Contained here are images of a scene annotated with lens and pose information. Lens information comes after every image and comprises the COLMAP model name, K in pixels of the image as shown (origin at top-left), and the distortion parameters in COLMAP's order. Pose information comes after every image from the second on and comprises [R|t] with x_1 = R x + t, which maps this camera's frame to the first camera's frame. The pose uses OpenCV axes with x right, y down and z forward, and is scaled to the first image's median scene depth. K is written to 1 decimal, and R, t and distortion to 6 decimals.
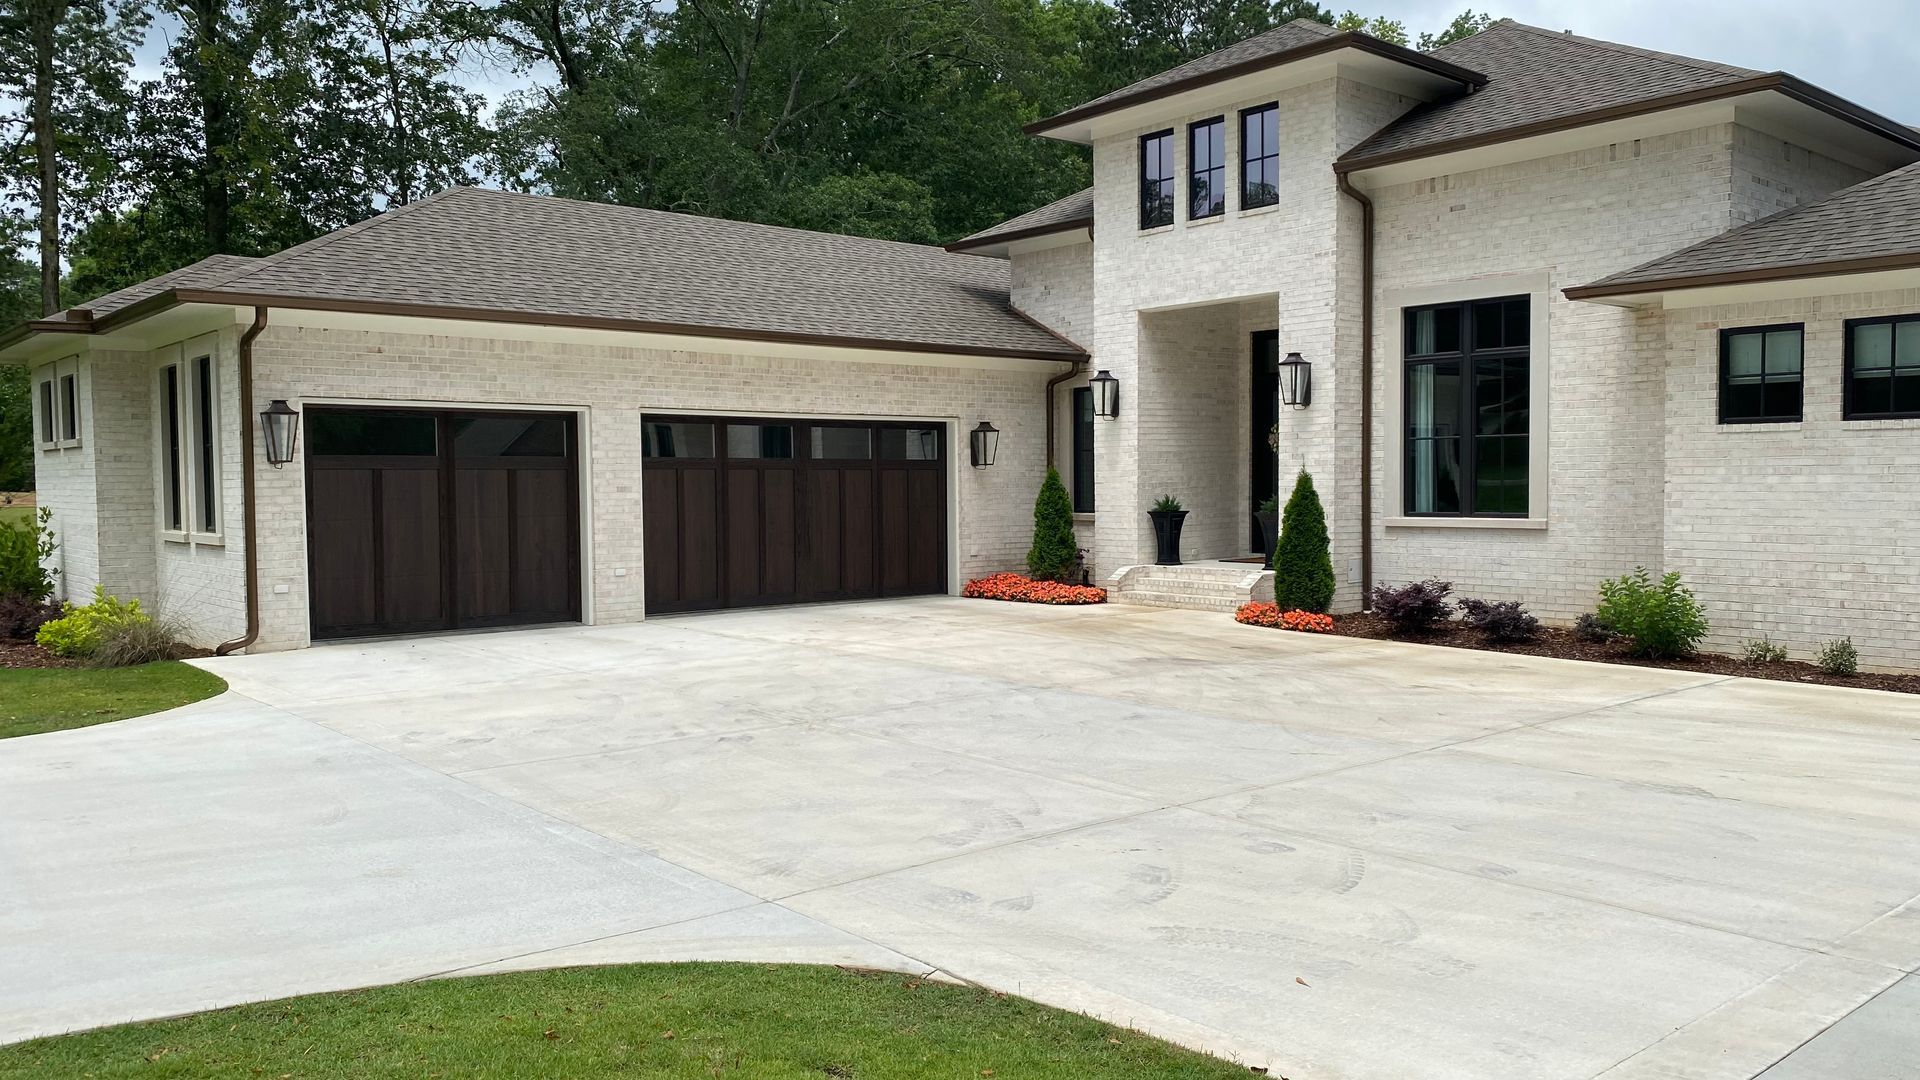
lens RADIAL K [[1448.0, 0, 953.9], [0, 1448.0, 538.1], [0, 0, 1]] dist [0.060461, -0.093684]
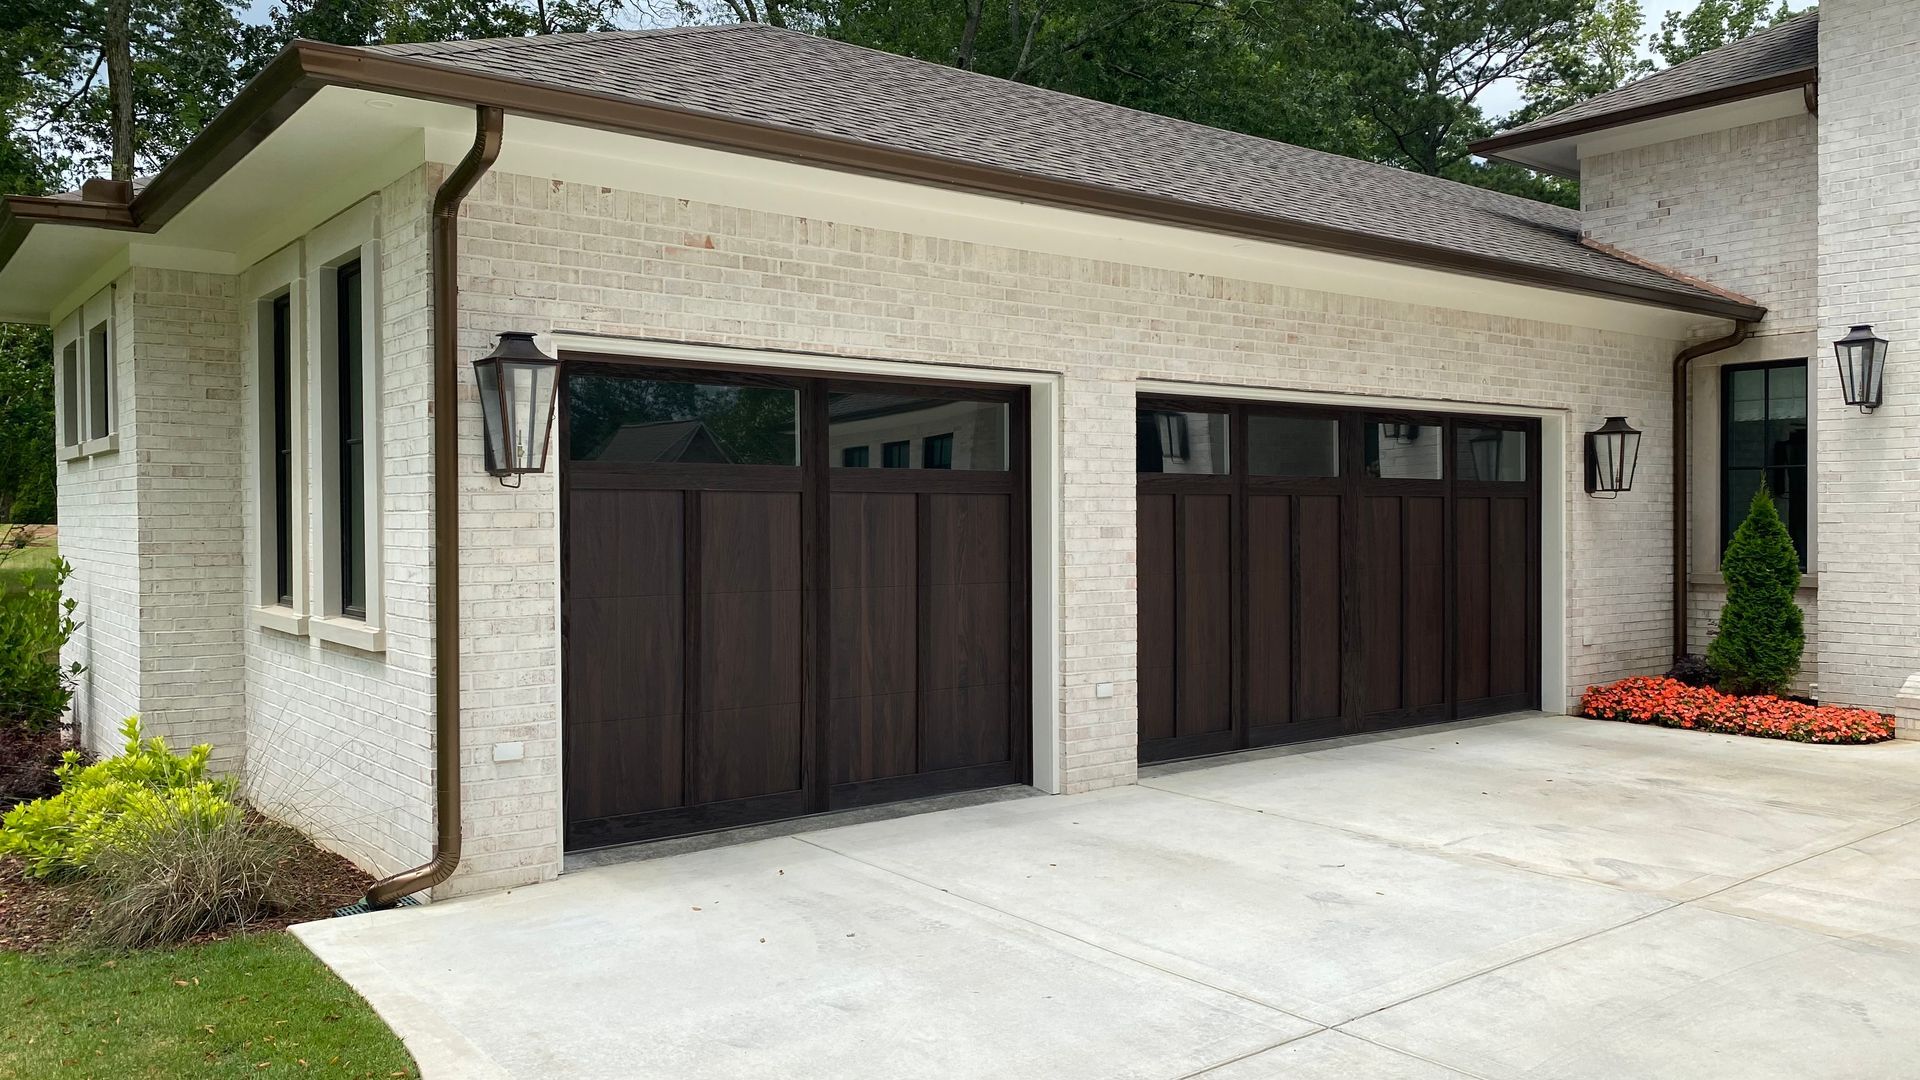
lens RADIAL K [[1448.0, 0, 960.6], [0, 1448.0, 529.9], [0, 0, 1]] dist [0.060461, -0.093684]
pose [[0.998683, 0.005420, -0.051024, -0.254733], [-0.006908, 0.999554, -0.029041, -0.018866], [0.050844, 0.029356, 0.998275, 0.473641]]
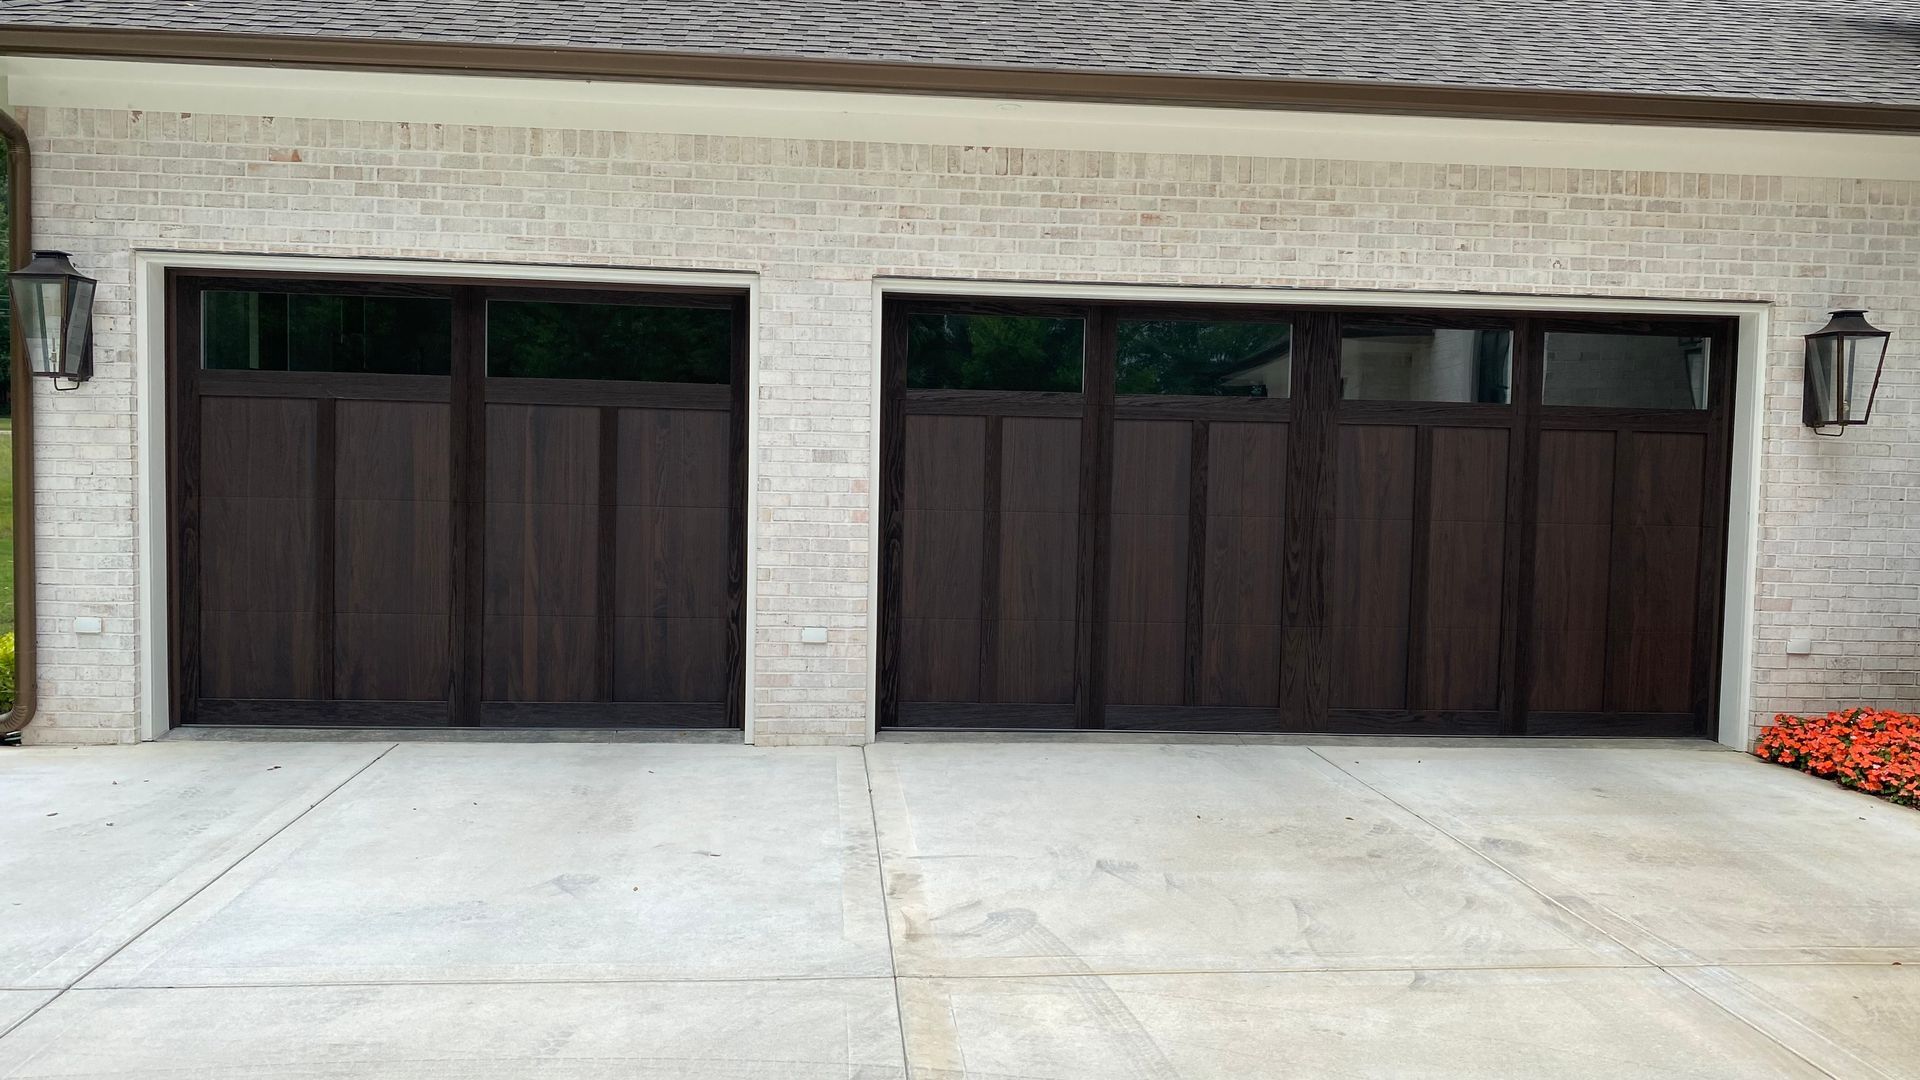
lens RADIAL K [[1448.0, 0, 951.4], [0, 1448.0, 533.9], [0, 0, 1]] dist [0.060461, -0.093684]
pose [[0.806819, 0.057987, -0.587946, 0.072897], [-0.052276, 0.998275, 0.026719, -0.023125], [0.588481, 0.009178, 0.808459, 0.652871]]
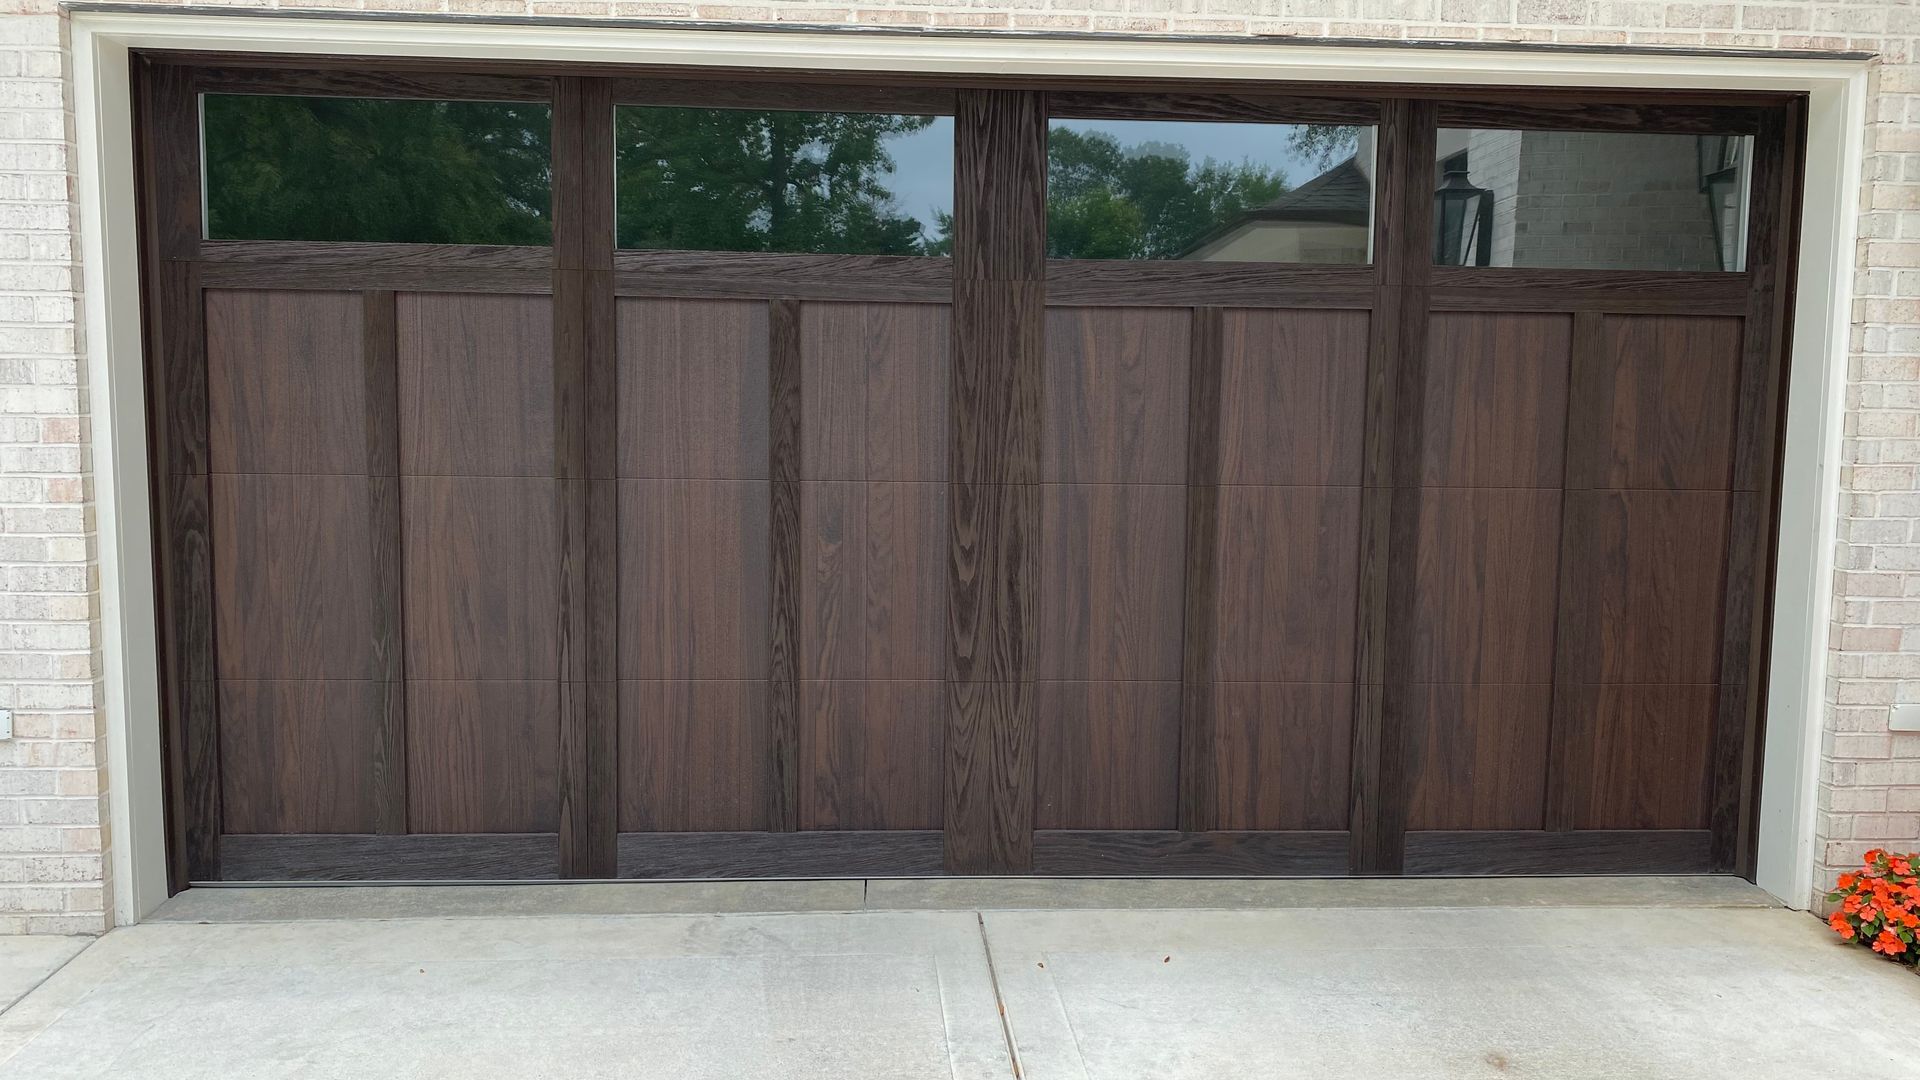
lens RADIAL K [[1448.0, 0, 939.8], [0, 1448.0, 510.5], [0, 0, 1]] dist [0.060461, -0.093684]
pose [[0.796461, 0.076453, -0.599838, 0.031890], [-0.043403, 0.996644, 0.069397, -0.034239], [0.603130, -0.029237, 0.797107, 0.903379]]
